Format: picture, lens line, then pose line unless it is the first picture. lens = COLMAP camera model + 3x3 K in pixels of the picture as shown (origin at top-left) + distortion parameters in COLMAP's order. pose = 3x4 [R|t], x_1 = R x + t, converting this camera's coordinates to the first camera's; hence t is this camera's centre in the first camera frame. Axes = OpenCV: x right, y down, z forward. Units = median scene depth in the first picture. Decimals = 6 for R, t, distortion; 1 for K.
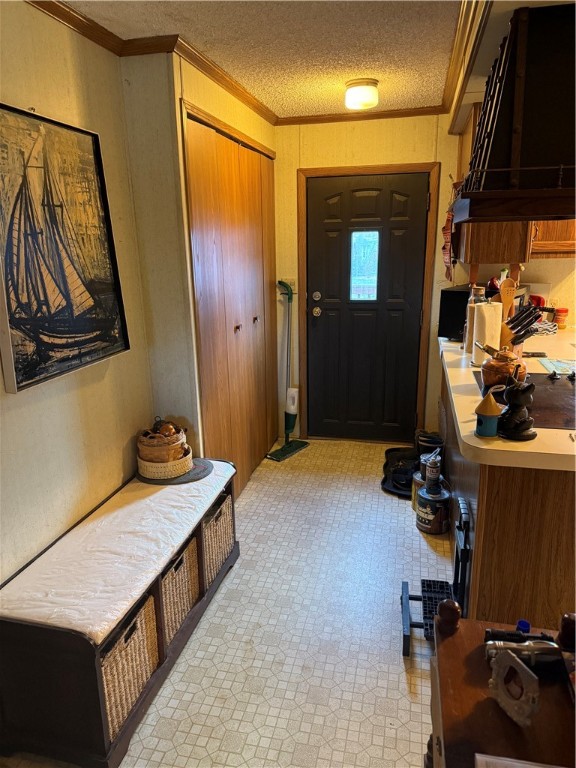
lens RADIAL K [[535.9, 0, 291.6], [0, 535.9, 383.2], [0, 0, 1]] dist [0.011684, -0.007887]
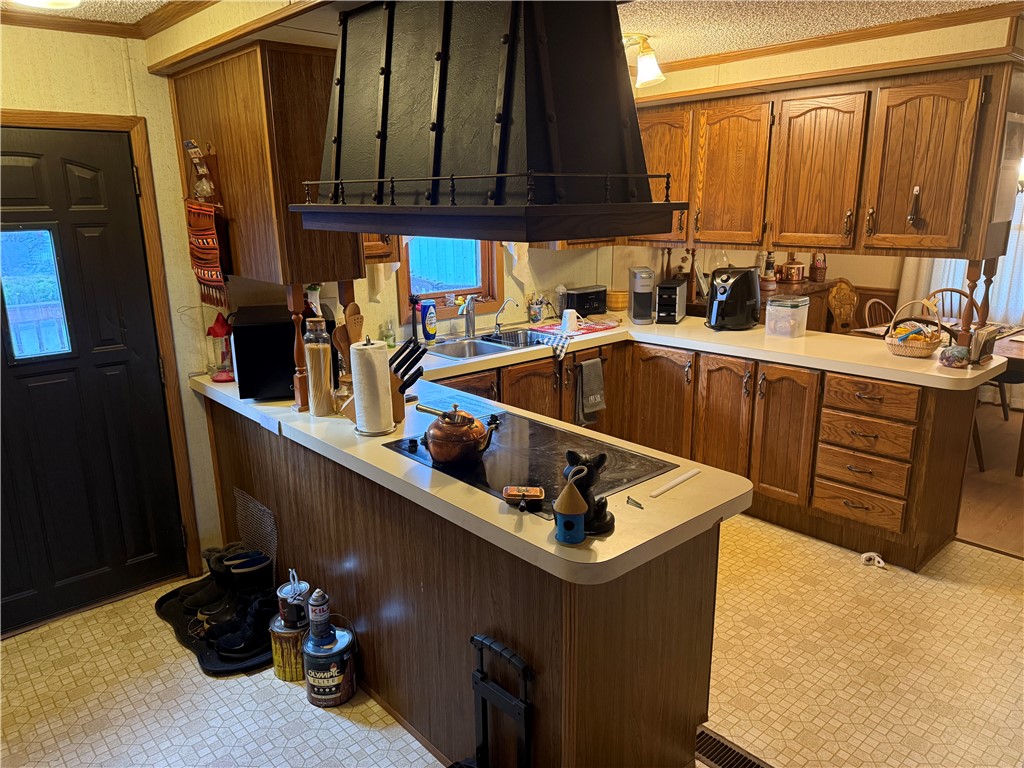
lens RADIAL K [[714.5, 0, 513.2], [0, 714.5, 381.2], [0, 0, 1]] dist [0.011684, -0.007887]
pose [[0.574125, -0.186060, 0.797347, -0.207675], [0.212699, 0.974297, 0.074198, -0.101859], [-0.790658, 0.126996, 0.598943, 0.244248]]
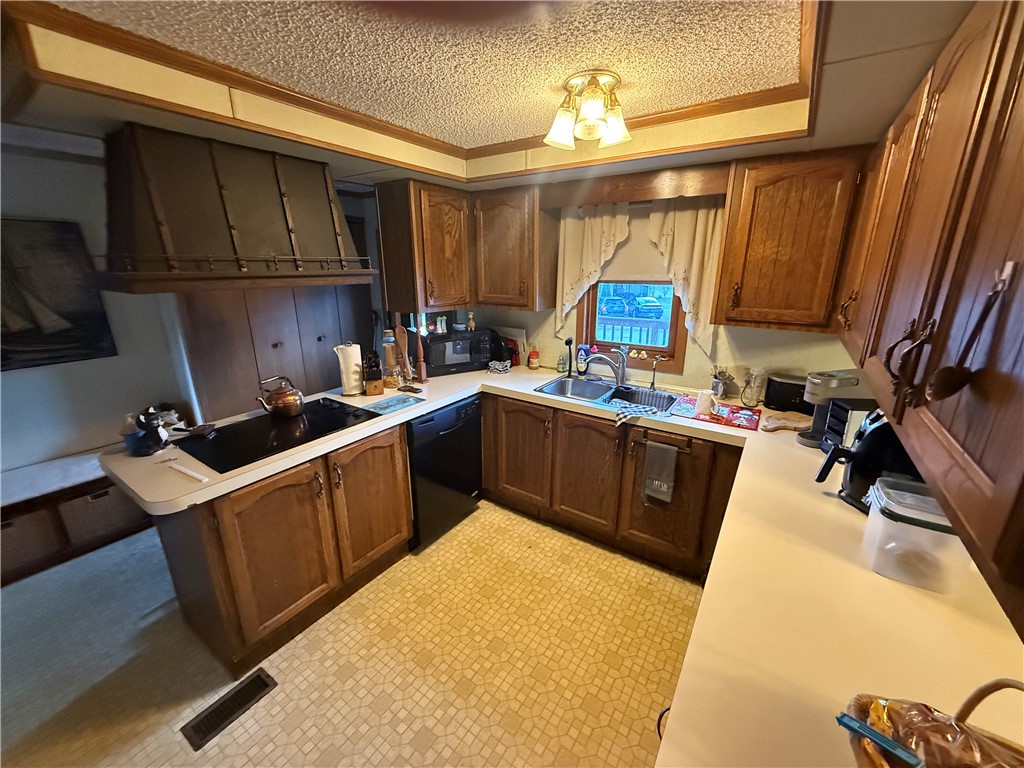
lens RADIAL K [[406.5, 0, 511.8], [0, 406.5, 385.9], [0, 0, 1]] dist [-0.001889, -0.000008]
pose [[0.933177, 0.124180, -0.337285, 0.825854], [-0.113805, 0.992222, 0.050442, -0.114959], [0.340925, -0.008686, 0.940050, 0.184842]]
